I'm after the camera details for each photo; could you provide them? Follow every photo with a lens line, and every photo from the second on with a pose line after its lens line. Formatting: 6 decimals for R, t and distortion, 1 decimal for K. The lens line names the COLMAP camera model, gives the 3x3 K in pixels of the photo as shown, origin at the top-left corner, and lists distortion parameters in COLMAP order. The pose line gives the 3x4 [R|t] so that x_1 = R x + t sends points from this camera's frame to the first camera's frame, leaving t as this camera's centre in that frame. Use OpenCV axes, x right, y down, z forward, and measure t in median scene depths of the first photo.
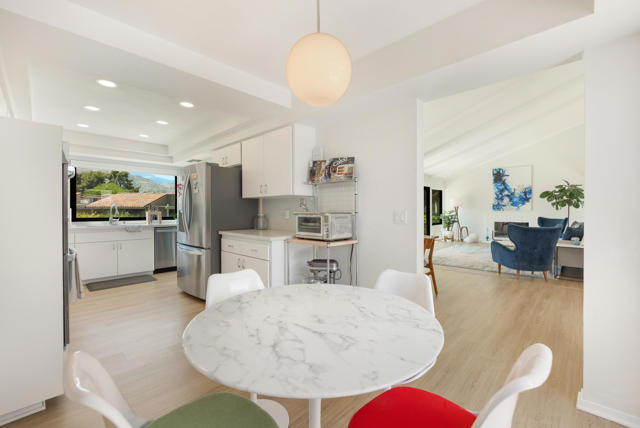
lens RADIAL K [[276.6, 0, 320.0], [0, 276.6, 214.0], [0, 0, 1]] dist [-0.000532, -0.000078]
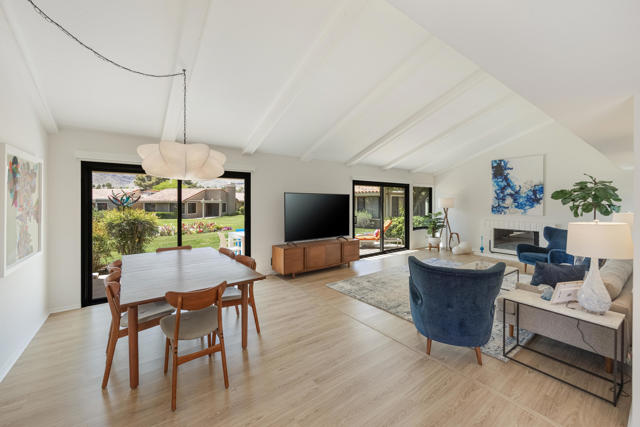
lens RADIAL K [[255.9, 0, 319.0], [0, 255.9, 205.2], [0, 0, 1]] dist [0.000732, 0.000061]
pose [[0.984867, 0.007177, -0.173164, 0.279234], [-0.007644, 0.999969, -0.002029, -0.032282], [0.173144, 0.003322, 0.984891, 0.211051]]
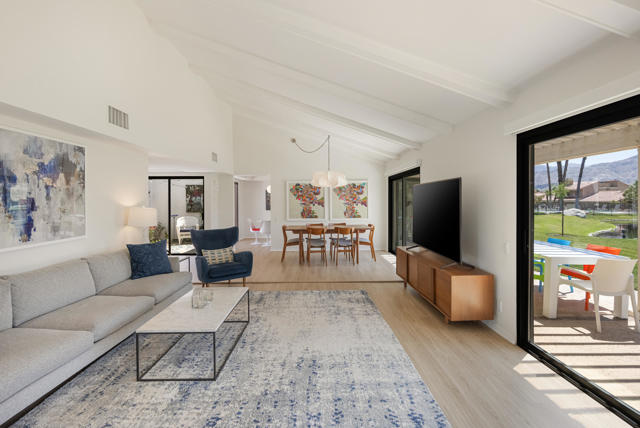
lens RADIAL K [[301.0, 0, 320.0], [0, 301.0, 214.0], [0, 0, 1]] dist [-0.000741, -0.000020]
pose [[-0.703347, 0.035094, -0.709980, 0.599232], [-0.005361, 0.998490, 0.054666, -0.036216], [0.710826, 0.042255, -0.702097, 0.954378]]
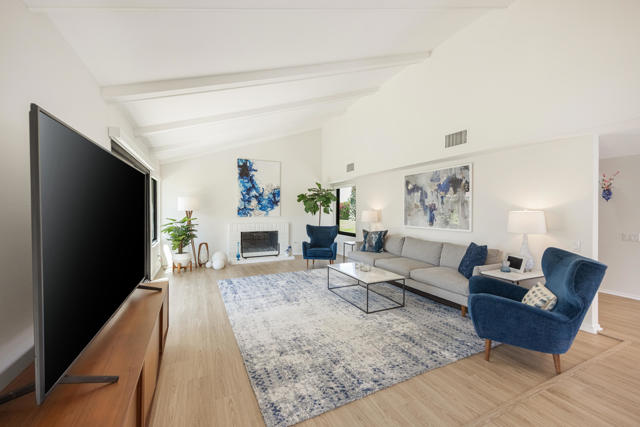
lens RADIAL K [[257.8, 0, 320.0], [0, 257.8, 213.5], [0, 0, 1]] dist [0.000778, 0.000028]
pose [[0.348907, -0.007616, 0.937126, 0.074803], [0.012723, 0.999913, 0.003389, -0.020636], [-0.937071, 0.010740, 0.348974, 0.588634]]
